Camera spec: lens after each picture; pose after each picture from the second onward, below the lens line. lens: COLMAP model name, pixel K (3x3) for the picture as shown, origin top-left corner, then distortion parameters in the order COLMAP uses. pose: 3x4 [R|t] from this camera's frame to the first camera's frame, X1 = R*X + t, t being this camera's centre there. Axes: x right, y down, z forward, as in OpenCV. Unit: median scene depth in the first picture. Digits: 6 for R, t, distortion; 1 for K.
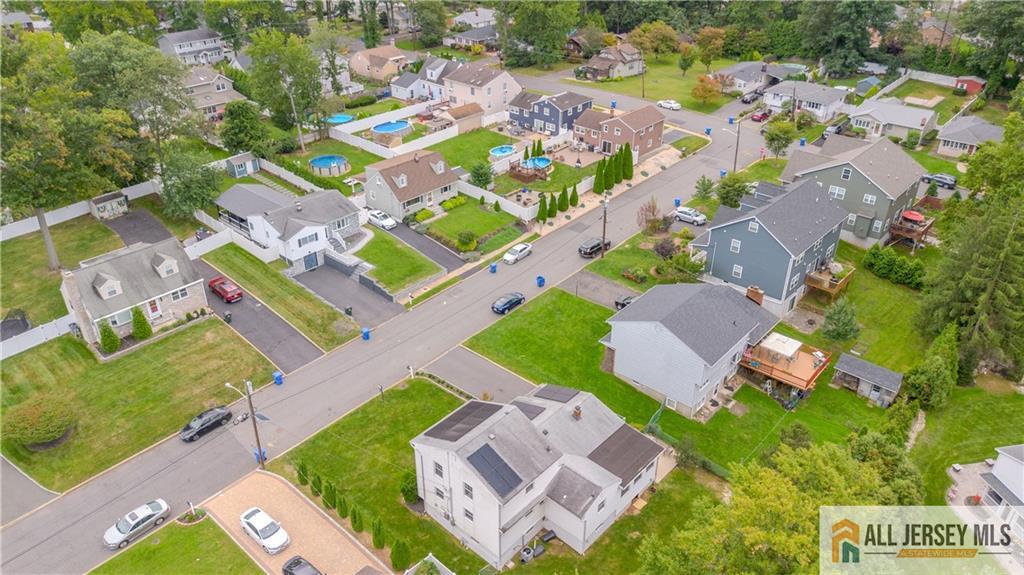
lens RADIAL K [[726.4, 0, 512.0], [0, 726.4, 287.5], [0, 0, 1]] dist [0.089025, -0.096097]
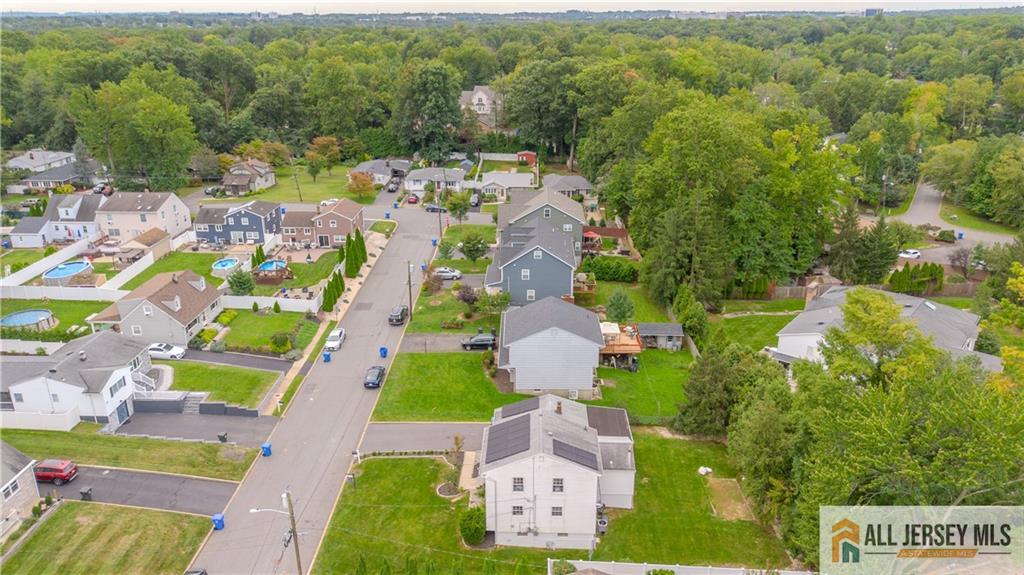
lens RADIAL K [[726.4, 0, 512.0], [0, 726.4, 287.5], [0, 0, 1]] dist [0.089025, -0.096097]
pose [[0.763204, -0.228701, 0.604331, -0.387934], [0.329004, 0.942495, -0.058820, 0.023401], [-0.556126, 0.243719, 0.794559, 0.056604]]
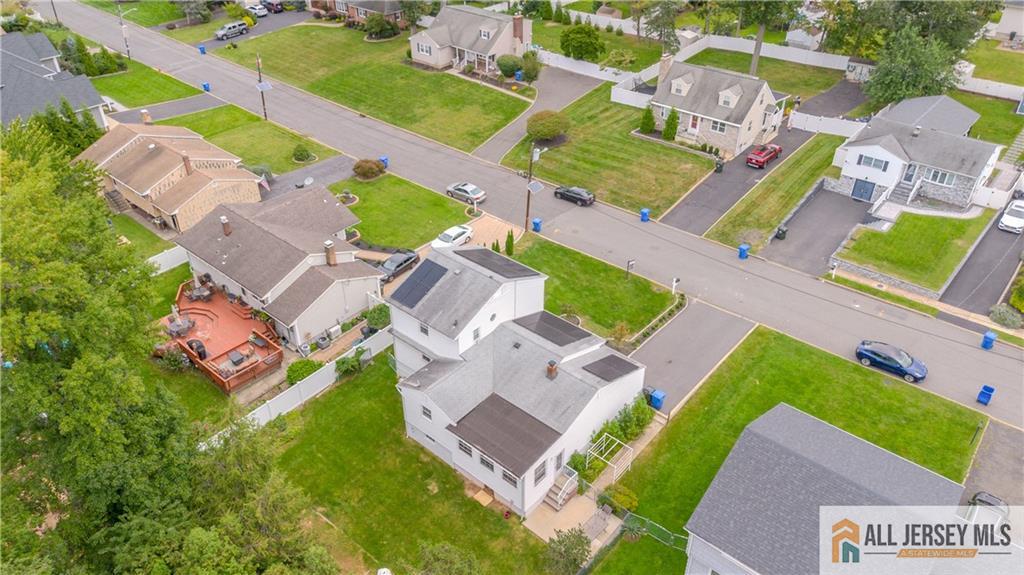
lens RADIAL K [[726.4, 0, 512.0], [0, 726.4, 287.5], [0, 0, 1]] dist [0.089025, -0.096097]
pose [[0.018118, 0.565623, -0.824465, 0.416057], [-0.507122, 0.715860, 0.479970, -0.143126], [0.861684, 0.409408, 0.299809, 0.446190]]
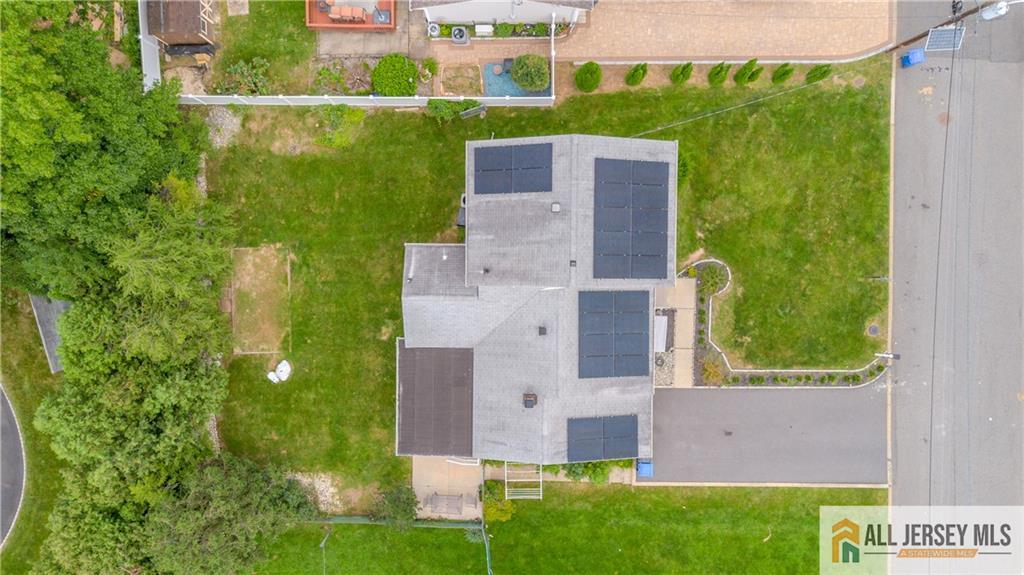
lens RADIAL K [[726.4, 0, 512.0], [0, 726.4, 287.5], [0, 0, 1]] dist [0.089025, -0.096097]
pose [[-0.747318, 0.664174, 0.019699, 0.017481], [-0.333980, -0.401088, 0.852986, -0.178852], [0.574433, 0.630873, 0.521562, 0.398865]]
